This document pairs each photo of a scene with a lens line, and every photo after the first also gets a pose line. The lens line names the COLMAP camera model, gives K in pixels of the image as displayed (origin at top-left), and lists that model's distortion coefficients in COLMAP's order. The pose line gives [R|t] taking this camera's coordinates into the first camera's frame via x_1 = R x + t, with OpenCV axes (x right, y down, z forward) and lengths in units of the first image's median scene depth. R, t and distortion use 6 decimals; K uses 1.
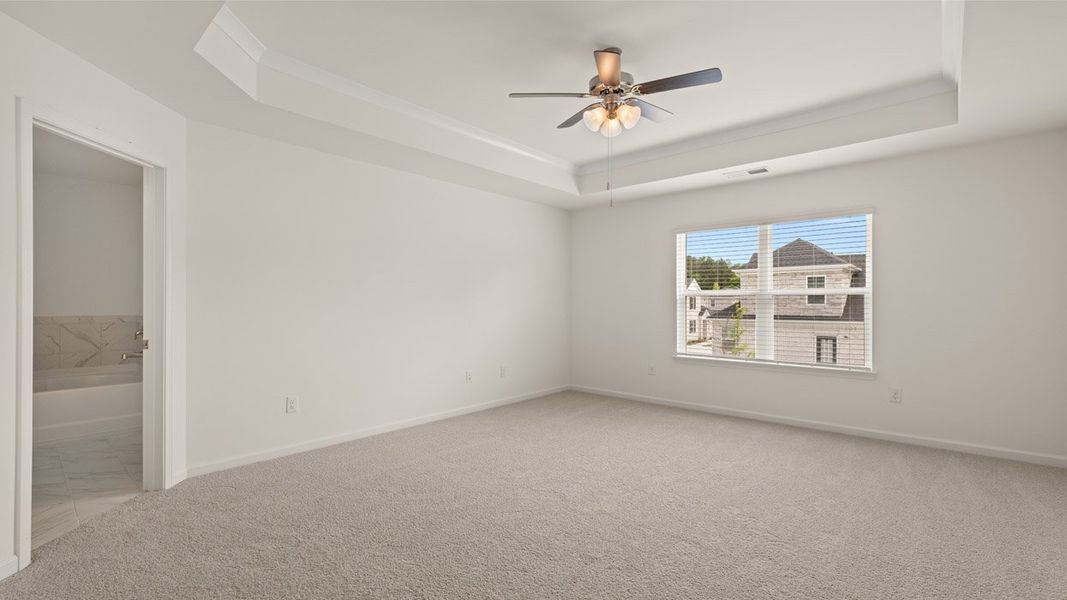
lens RADIAL K [[449.8, 0, 533.5], [0, 449.8, 300.0], [0, 0, 1]] dist [-0.002329, 0.000049]
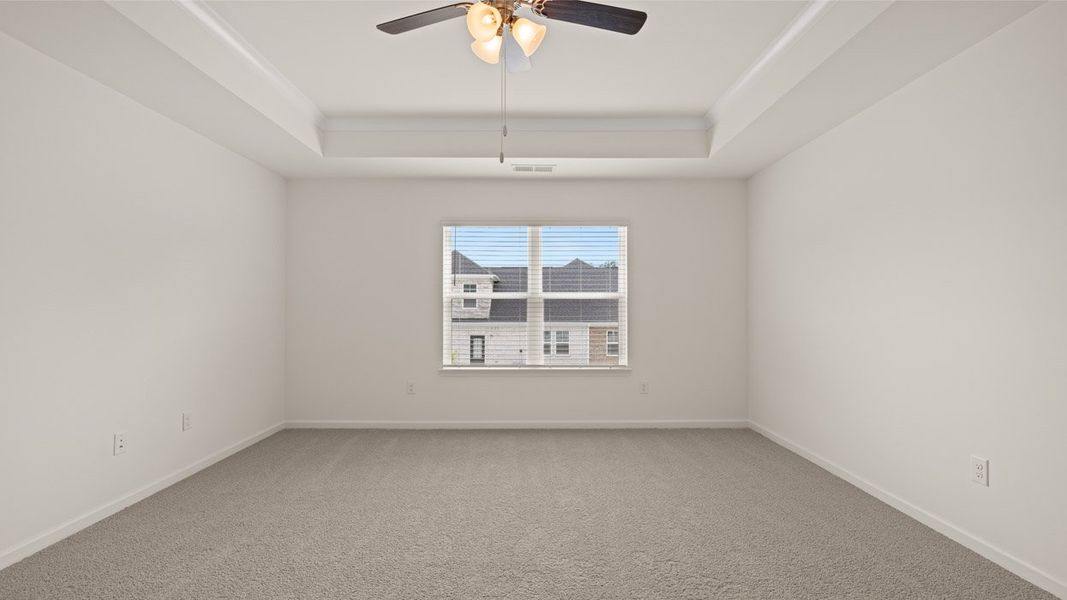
lens RADIAL K [[449.8, 0, 533.5], [0, 449.8, 300.0], [0, 0, 1]] dist [-0.002329, 0.000049]
pose [[0.747003, 0.009017, 0.664760, -0.123208], [-0.003451, 0.999947, -0.009686, 0.001459], [-0.664812, 0.004942, 0.746994, 0.245895]]
